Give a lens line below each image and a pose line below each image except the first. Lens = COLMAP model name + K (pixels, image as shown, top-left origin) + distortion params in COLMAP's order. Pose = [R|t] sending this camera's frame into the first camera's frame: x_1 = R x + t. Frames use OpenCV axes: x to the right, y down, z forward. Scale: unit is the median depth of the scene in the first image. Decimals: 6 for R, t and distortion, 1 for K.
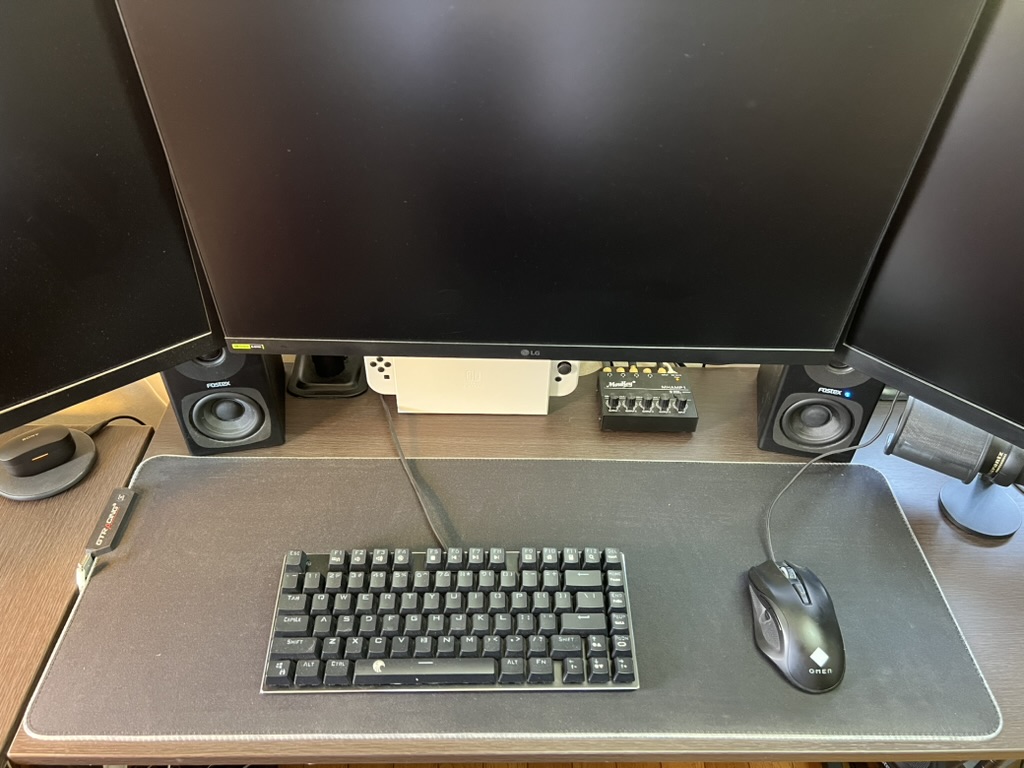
lens RADIAL K [[769.4, 0, 516.9], [0, 769.4, 383.5], [0, 0, 1]] dist [0.058538, -0.073010]
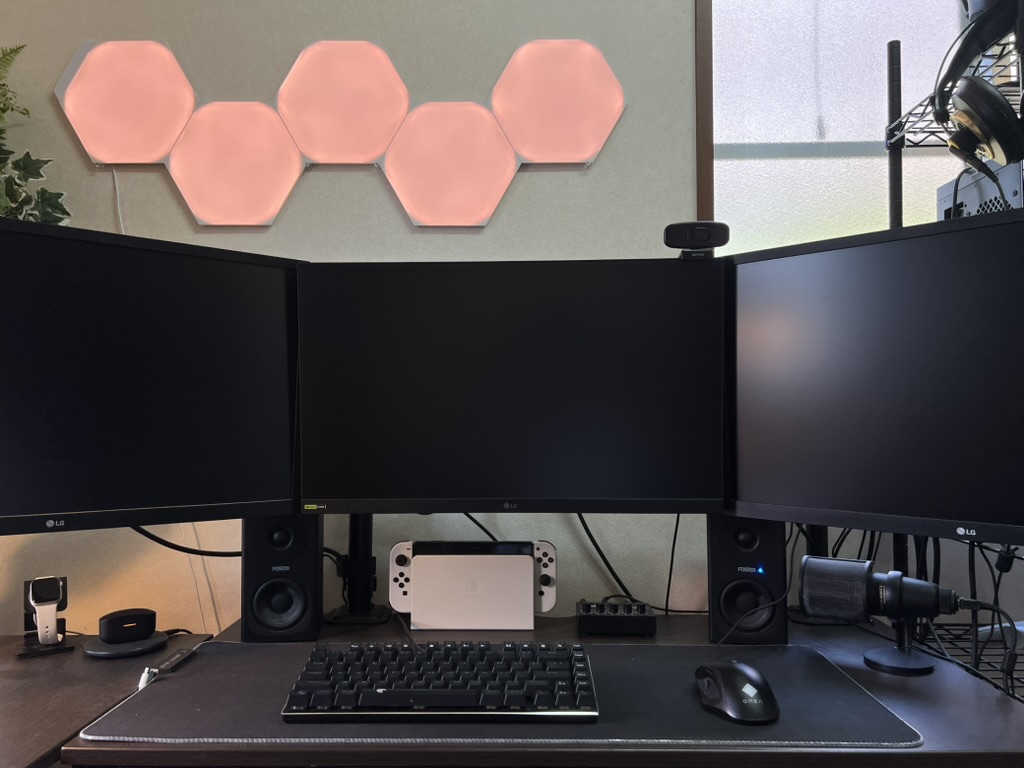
lens RADIAL K [[769.4, 0, 510.4], [0, 769.4, 387.8], [0, 0, 1]] dist [0.058538, -0.073010]
pose [[0.998877, -0.029911, -0.036742, 0.061288], [-0.003533, 0.726328, -0.687339, 0.625189], [0.047246, 0.686697, 0.725406, -0.145910]]
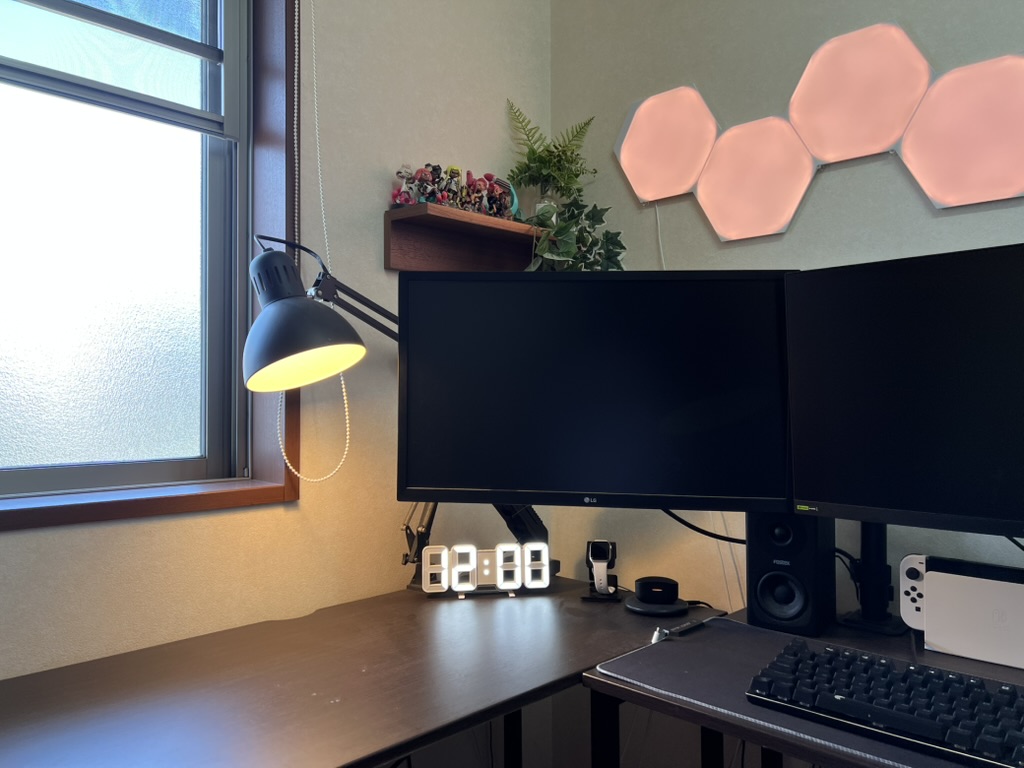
lens RADIAL K [[769.4, 0, 513.0], [0, 769.4, 385.5], [0, 0, 1]] dist [0.058538, -0.073010]
pose [[0.701933, -0.037694, -0.711245, 0.260714], [-0.457309, 0.741720, -0.490632, 0.614530], [0.546039, 0.669649, 0.503400, -0.174131]]
